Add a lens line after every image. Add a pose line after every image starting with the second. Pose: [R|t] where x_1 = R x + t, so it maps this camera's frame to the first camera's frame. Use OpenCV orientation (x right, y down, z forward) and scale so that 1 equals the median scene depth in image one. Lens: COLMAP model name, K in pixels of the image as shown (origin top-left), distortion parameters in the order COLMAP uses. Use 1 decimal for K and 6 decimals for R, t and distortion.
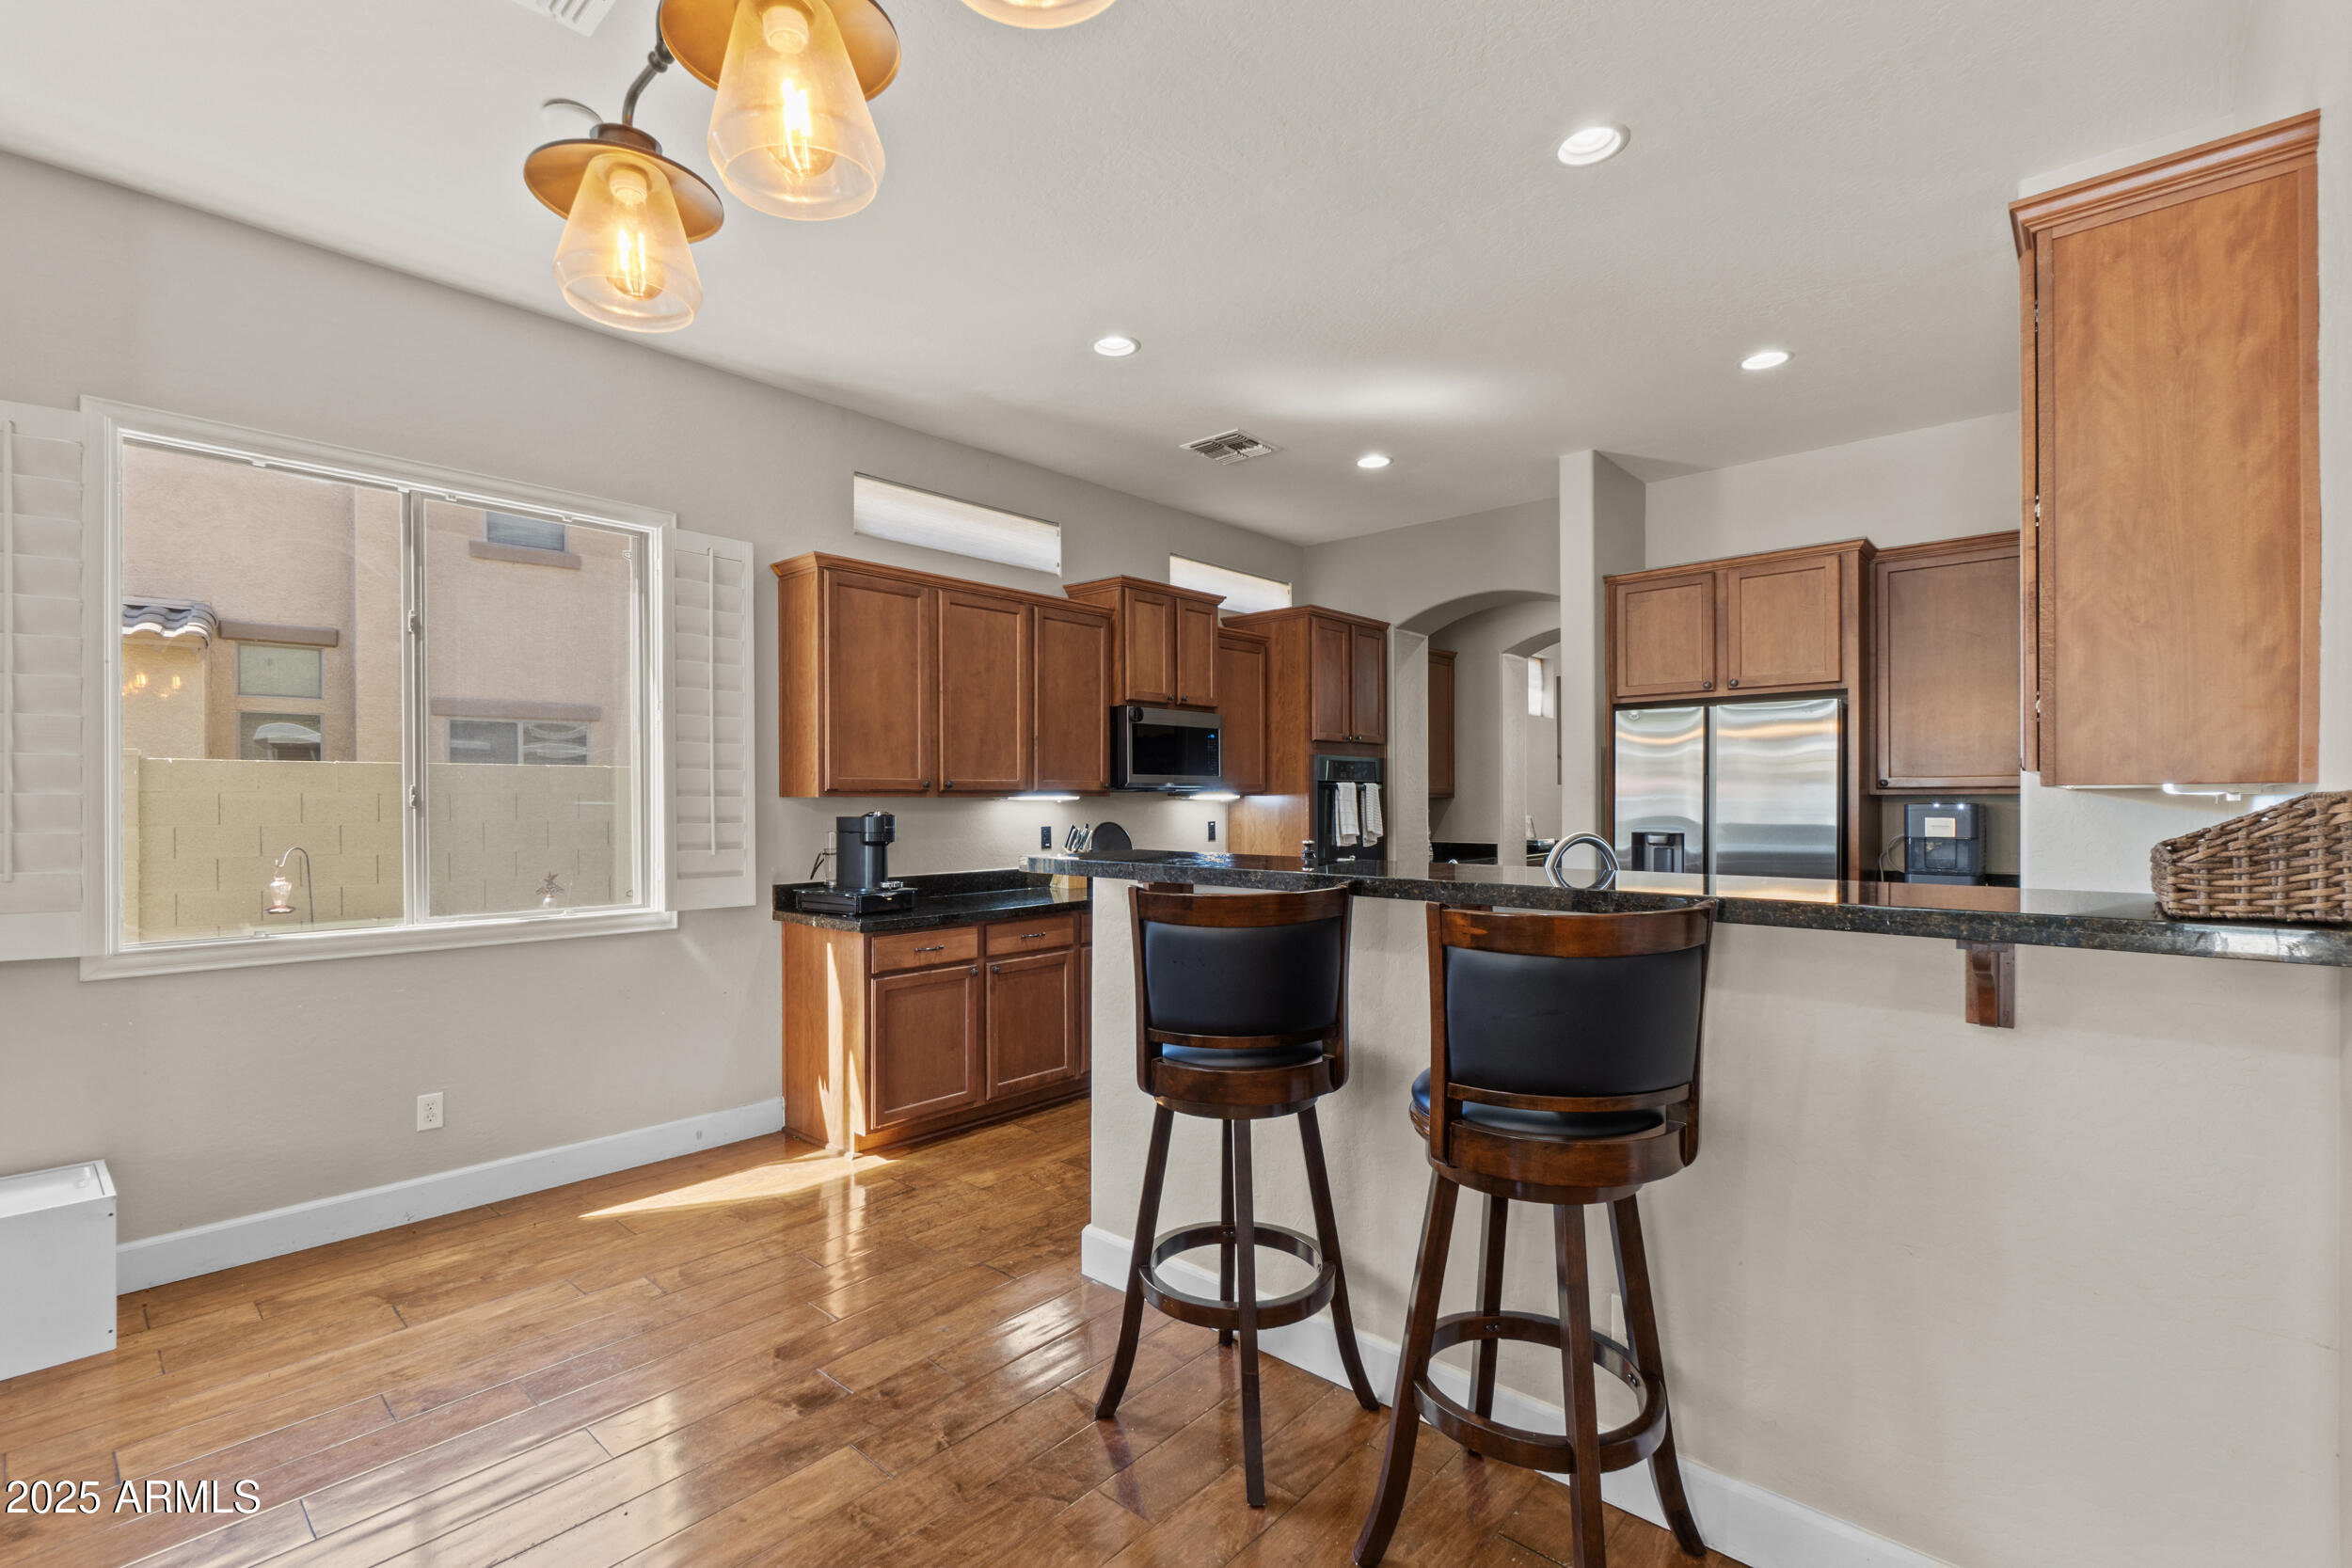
lens RADIAL K [[1030.5, 0, 1174.2], [0, 1030.5, 801.1], [0, 0, 1]] dist [-0.003981, -0.000199]
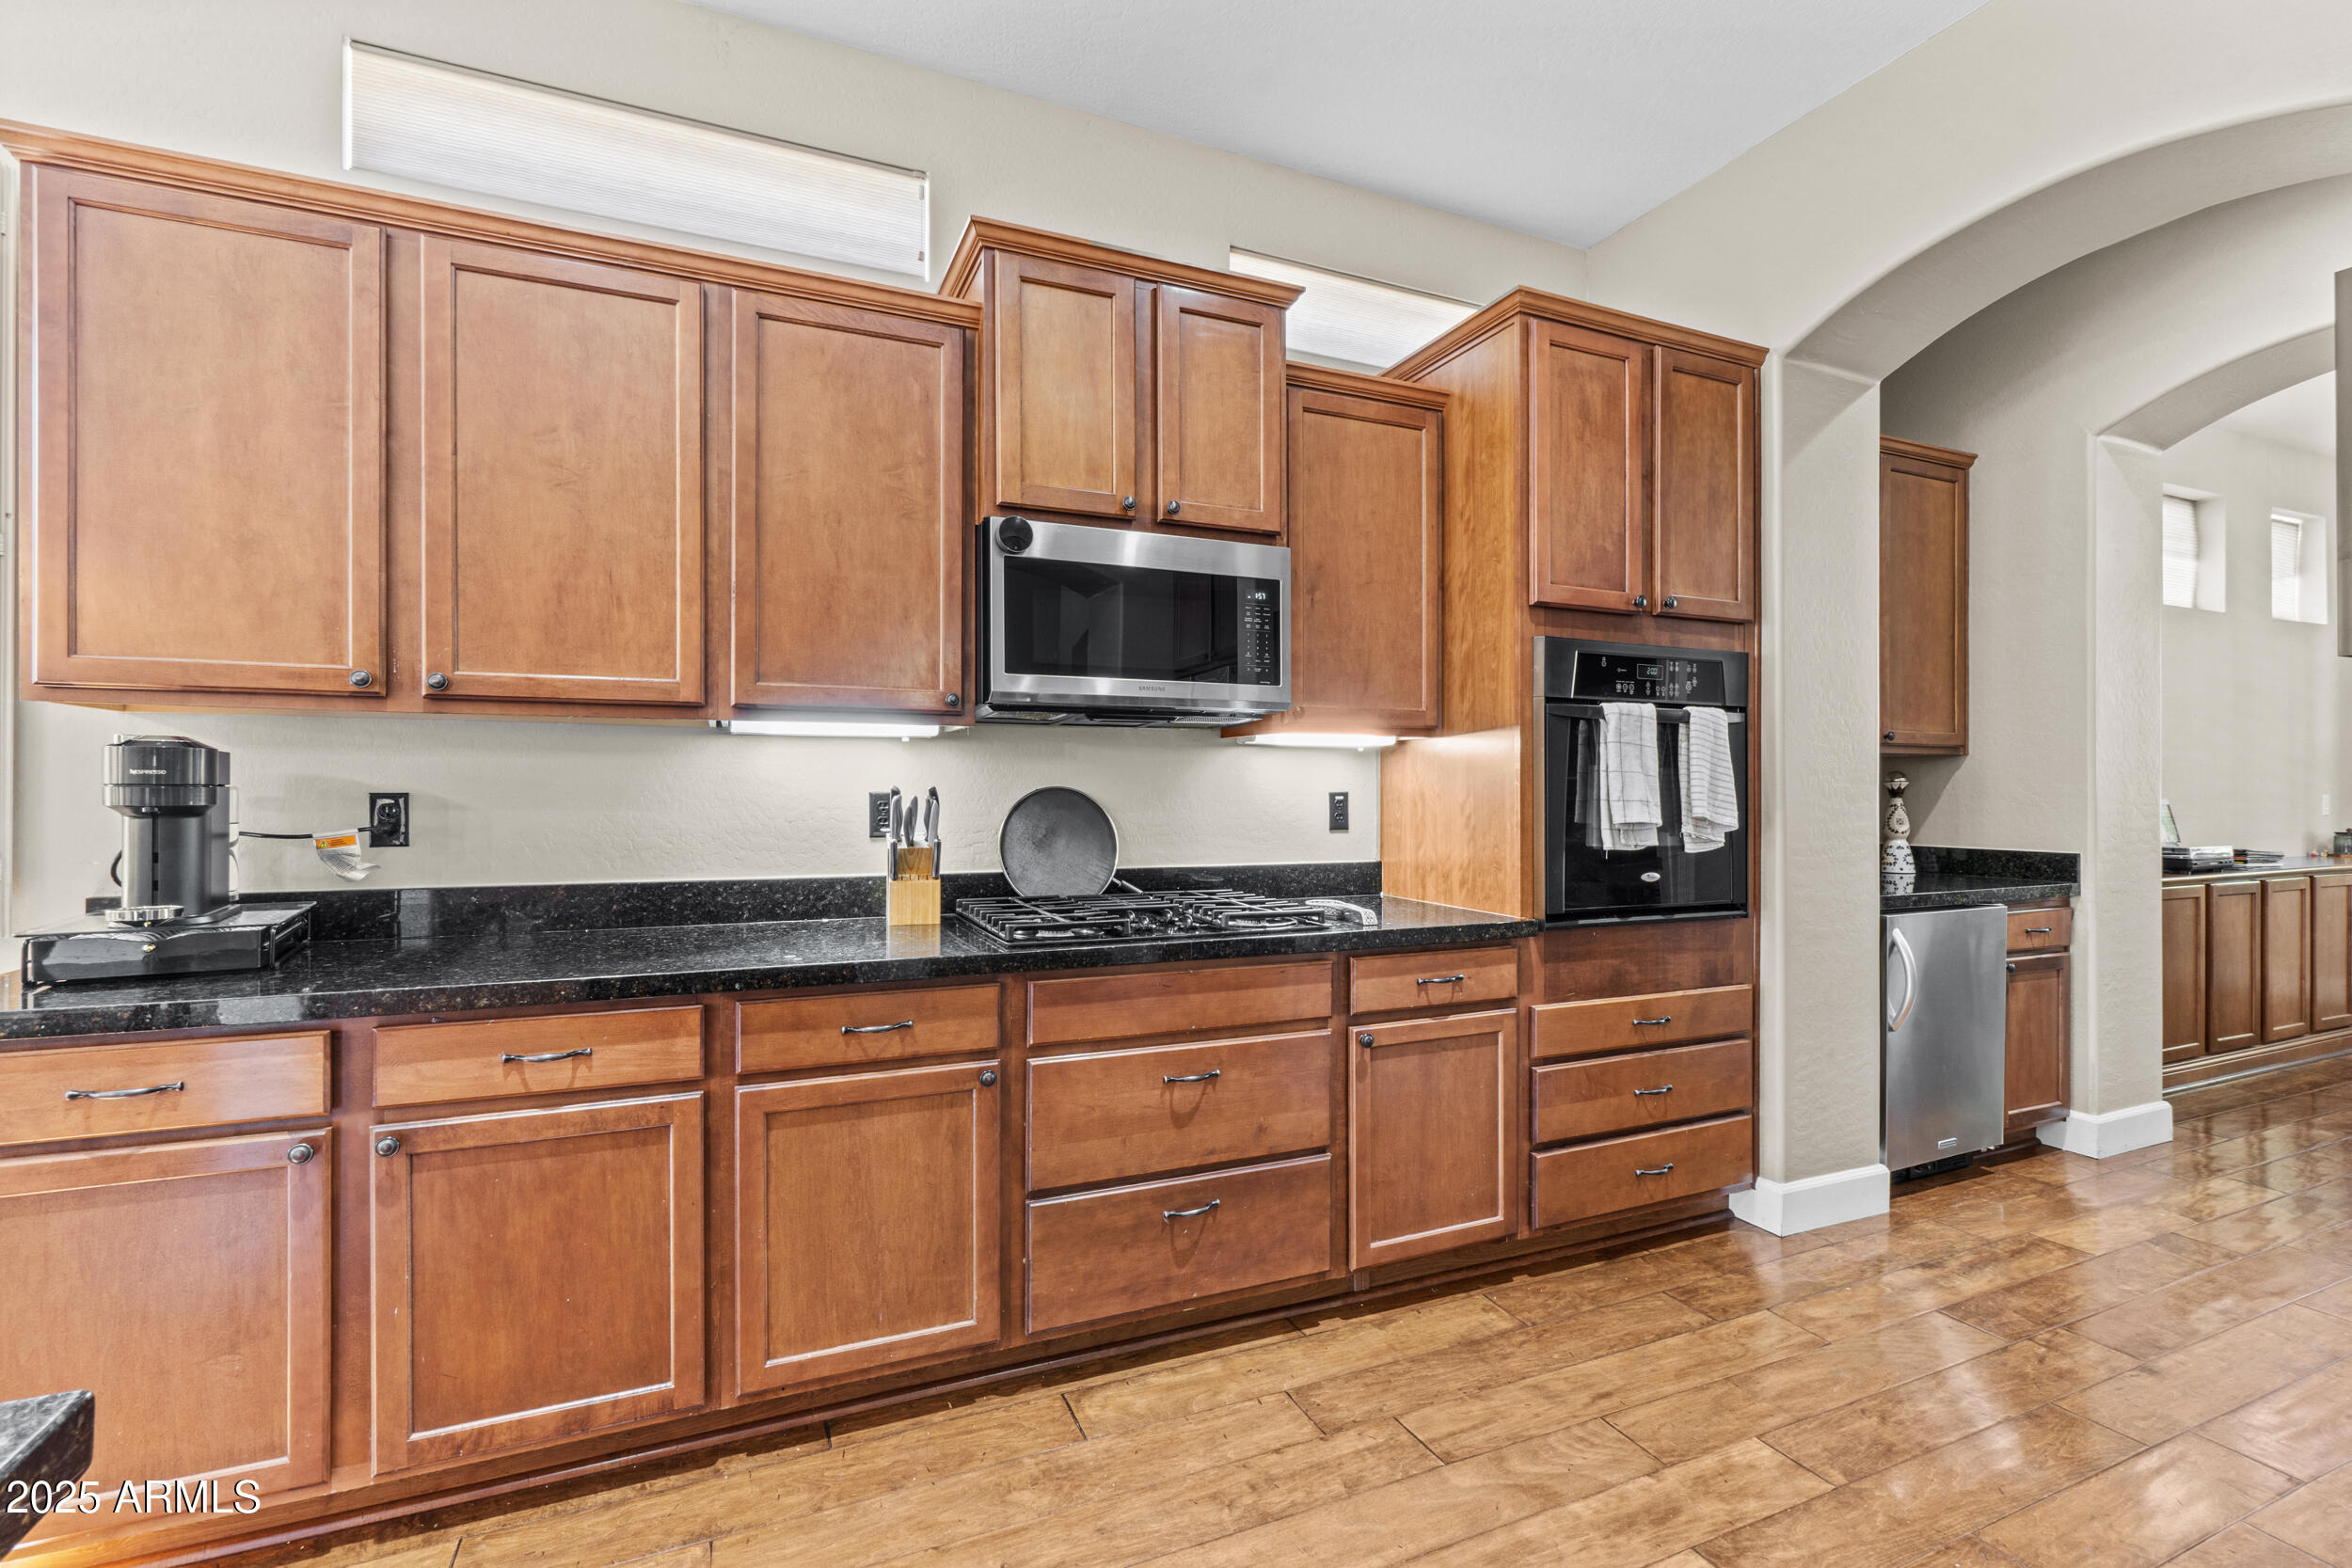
lens RADIAL K [[1030.5, 0, 1179.2], [0, 1030.5, 765.8], [0, 0, 1]] dist [-0.003981, -0.000199]
pose [[0.909744, 0.008580, -0.415082, 0.179584], [-0.011815, 0.999917, -0.005225, 0.013080], [0.415003, 0.009657, 0.909769, 0.539202]]
